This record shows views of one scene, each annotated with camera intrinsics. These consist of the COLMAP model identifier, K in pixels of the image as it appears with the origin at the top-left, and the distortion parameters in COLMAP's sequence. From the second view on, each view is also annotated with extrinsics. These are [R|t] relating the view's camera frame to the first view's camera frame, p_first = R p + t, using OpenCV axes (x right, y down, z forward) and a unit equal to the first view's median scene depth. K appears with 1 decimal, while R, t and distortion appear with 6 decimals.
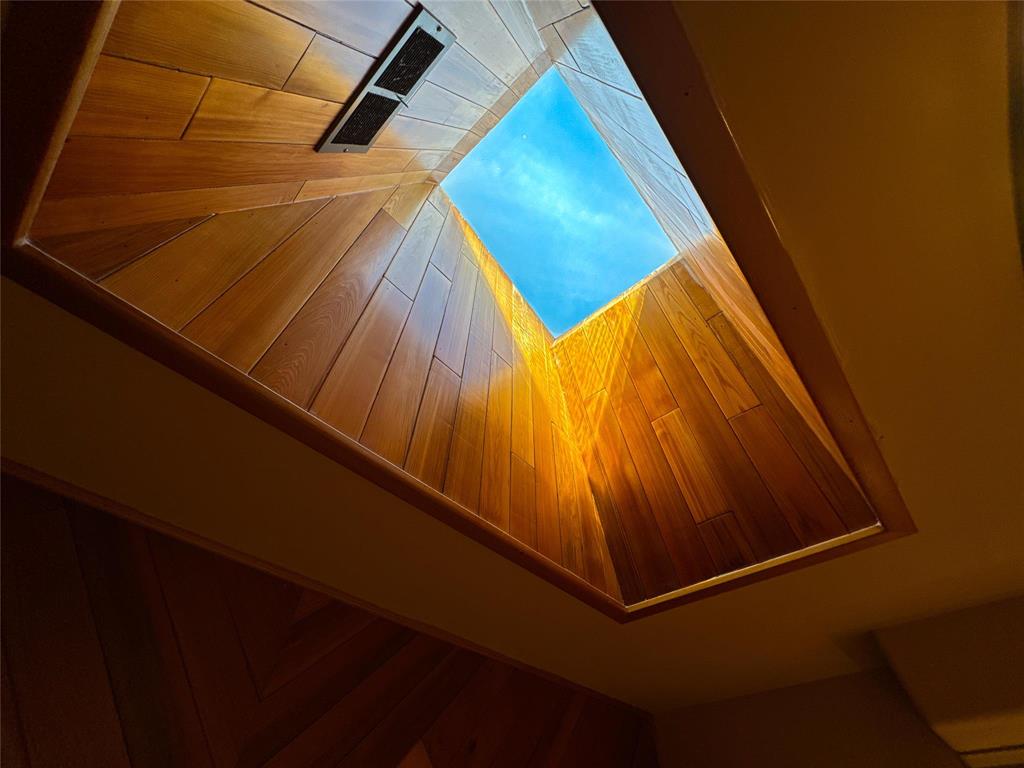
lens RADIAL K [[412.4, 0, 513.1], [0, 412.4, 384.3], [0, 0, 1]] dist [-0.000139, 0.000154]
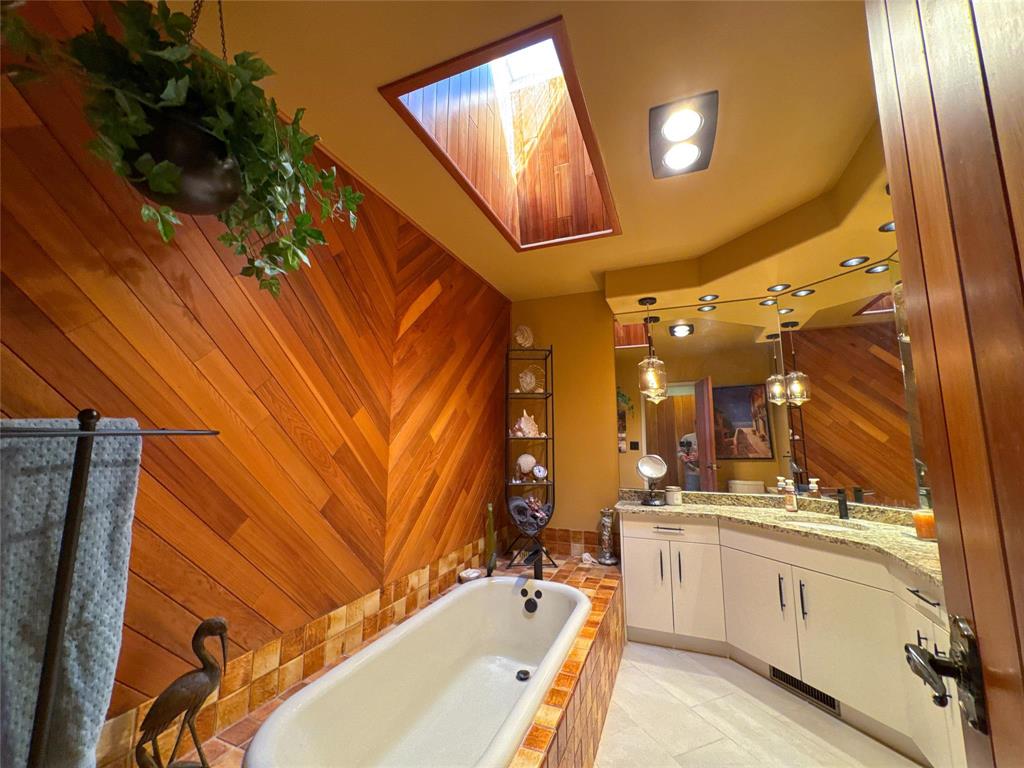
lens RADIAL K [[412.4, 0, 512.9], [0, 412.4, 384.2], [0, 0, 1]] dist [-0.000139, 0.000154]
pose [[0.940467, 0.047466, 0.336555, -0.479167], [-0.265554, 0.720652, 0.640423, -0.371705], [-0.212141, -0.691670, 0.690354, -1.083317]]
